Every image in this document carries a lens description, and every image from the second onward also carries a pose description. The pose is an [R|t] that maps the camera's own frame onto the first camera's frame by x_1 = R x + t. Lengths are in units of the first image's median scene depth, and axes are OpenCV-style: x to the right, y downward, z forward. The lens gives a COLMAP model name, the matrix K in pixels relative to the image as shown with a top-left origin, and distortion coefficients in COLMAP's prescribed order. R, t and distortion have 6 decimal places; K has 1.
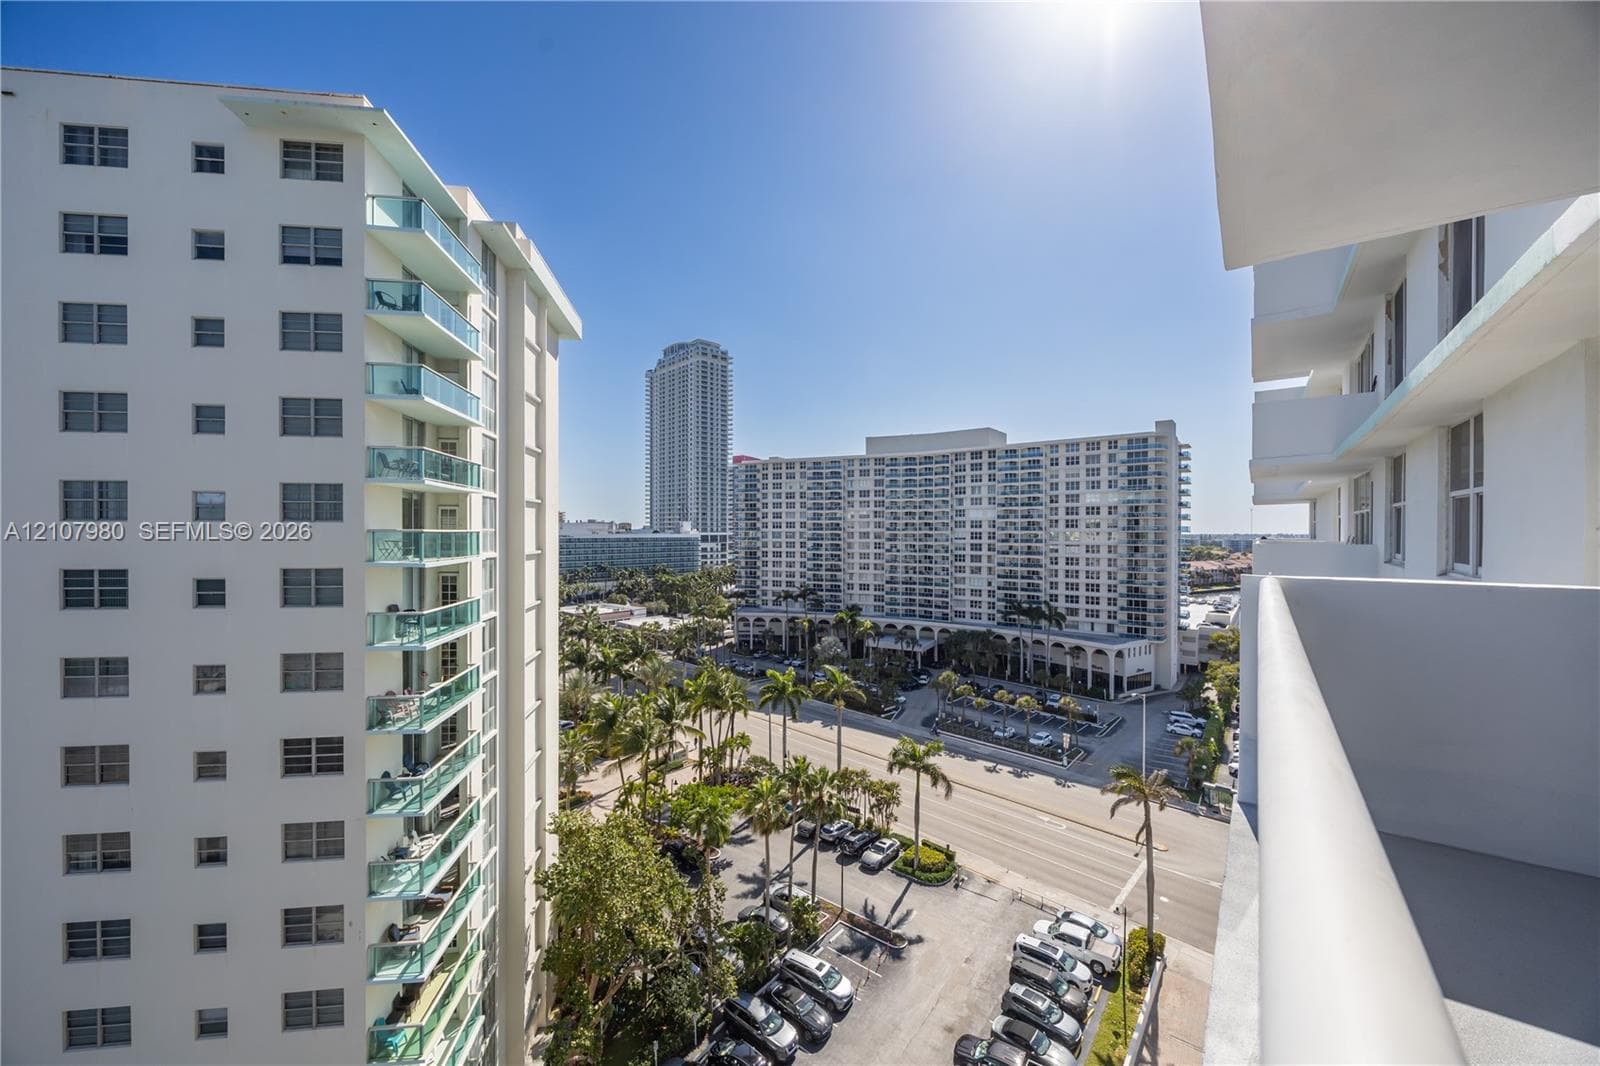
lens RADIAL K [[613.2, 0, 796.1], [0, 613.2, 526.4], [0, 0, 1]] dist [-0.000656, -0.000048]
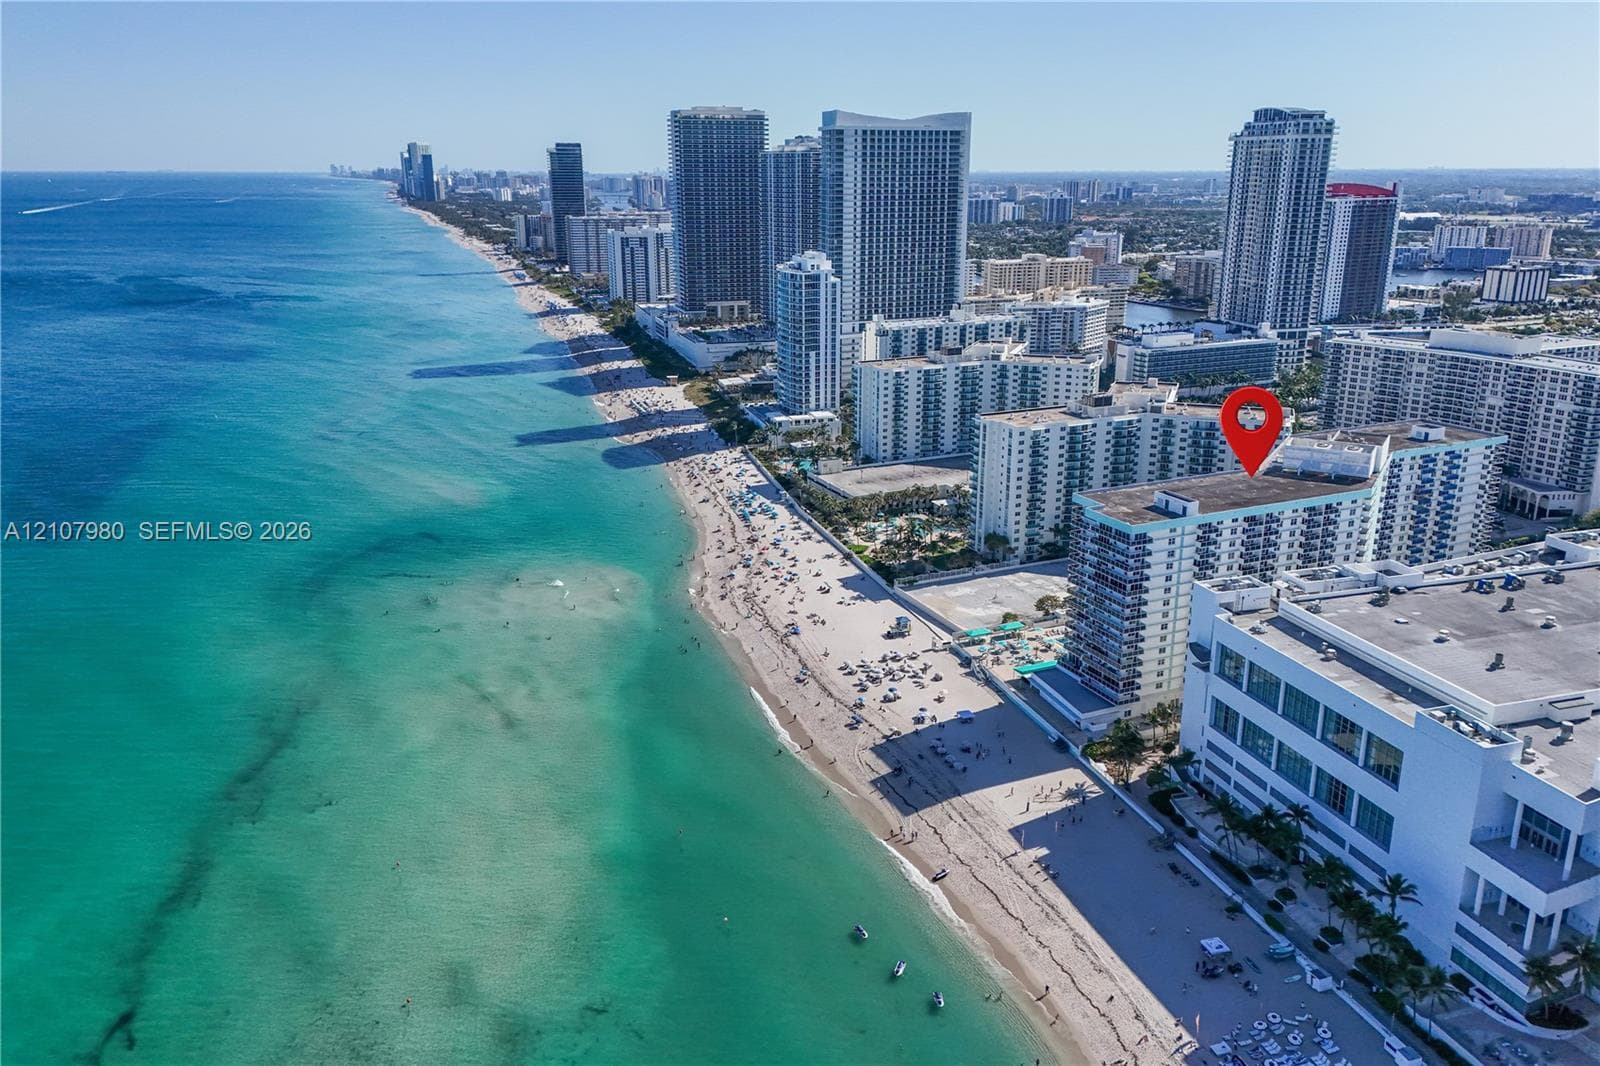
lens RADIAL K [[1096.3, 0, 800.0], [0, 1096.3, 533.0], [0, 0, 1]] dist [0.001843, 0.001235]
pose [[0.869430, 0.134927, -0.475275, 0.112554], [0.018547, 0.952394, 0.304306, -0.486638], [0.493708, -0.273387, 0.825537, -1.891982]]
